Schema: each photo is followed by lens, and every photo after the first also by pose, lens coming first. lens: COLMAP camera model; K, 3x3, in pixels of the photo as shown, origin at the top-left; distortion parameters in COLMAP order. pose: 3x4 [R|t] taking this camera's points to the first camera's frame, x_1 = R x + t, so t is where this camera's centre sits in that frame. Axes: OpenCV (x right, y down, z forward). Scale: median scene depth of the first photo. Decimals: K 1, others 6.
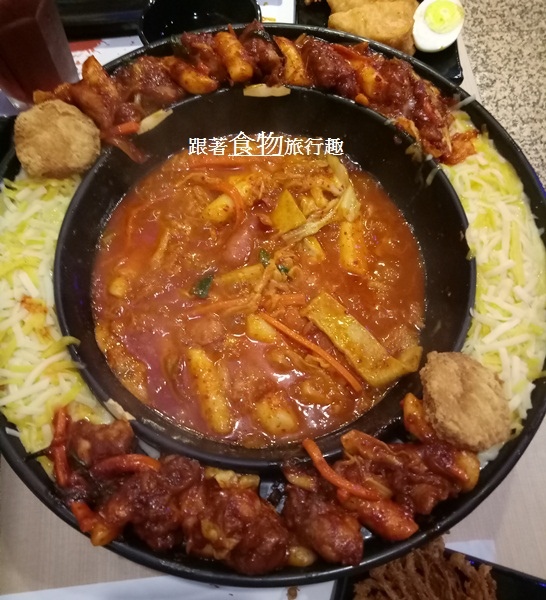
lens RADIAL K [[549.4, 0, 272.7], [0, 549.4, 300.8], [0, 0, 1]] dist [0.011632, -0.001846]
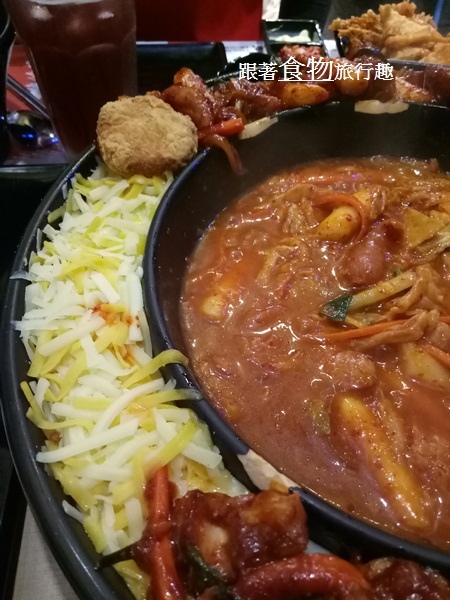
lens RADIAL K [[449.9, 0, 225.8], [0, 449.9, 300.1], [0, 0, 1]] dist [0.010929, -0.006557]
pose [[0.999304, 0.023236, 0.029198, -0.309113], [-0.013380, 0.953559, -0.300910, 0.155854], [-0.034834, 0.300310, 0.953206, 0.460569]]
